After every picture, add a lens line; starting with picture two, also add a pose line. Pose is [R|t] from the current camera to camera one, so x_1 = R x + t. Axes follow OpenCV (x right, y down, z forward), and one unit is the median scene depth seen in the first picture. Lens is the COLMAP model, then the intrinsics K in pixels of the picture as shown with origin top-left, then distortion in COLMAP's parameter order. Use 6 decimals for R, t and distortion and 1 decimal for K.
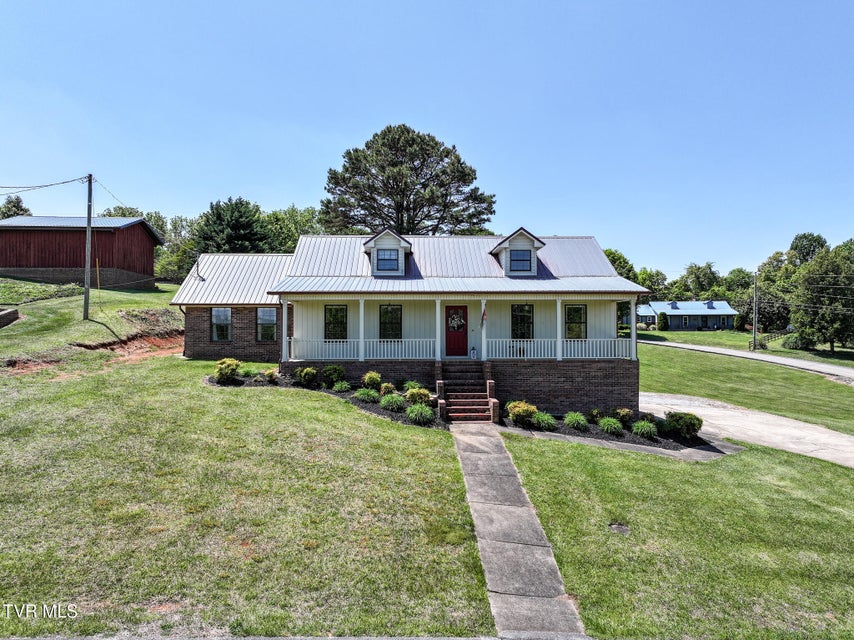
lens RADIAL K [[605.1, 0, 425.1], [0, 605.1, 321.5], [0, 0, 1]] dist [0.017979, -0.001109]
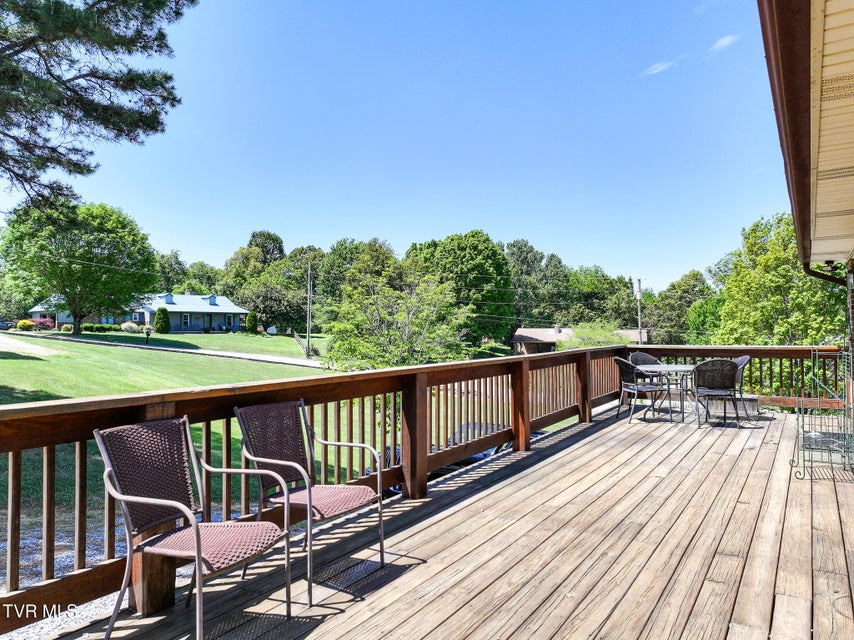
lens RADIAL K [[605.1, 0, 429.3], [0, 605.1, 319.1], [0, 0, 1]] dist [0.017979, -0.001109]
pose [[0.574462, 0.018374, 0.818325, -0.029563], [-0.018212, 0.999787, -0.009664, 0.000124], [-0.818329, -0.009351, 0.574674, 0.300897]]
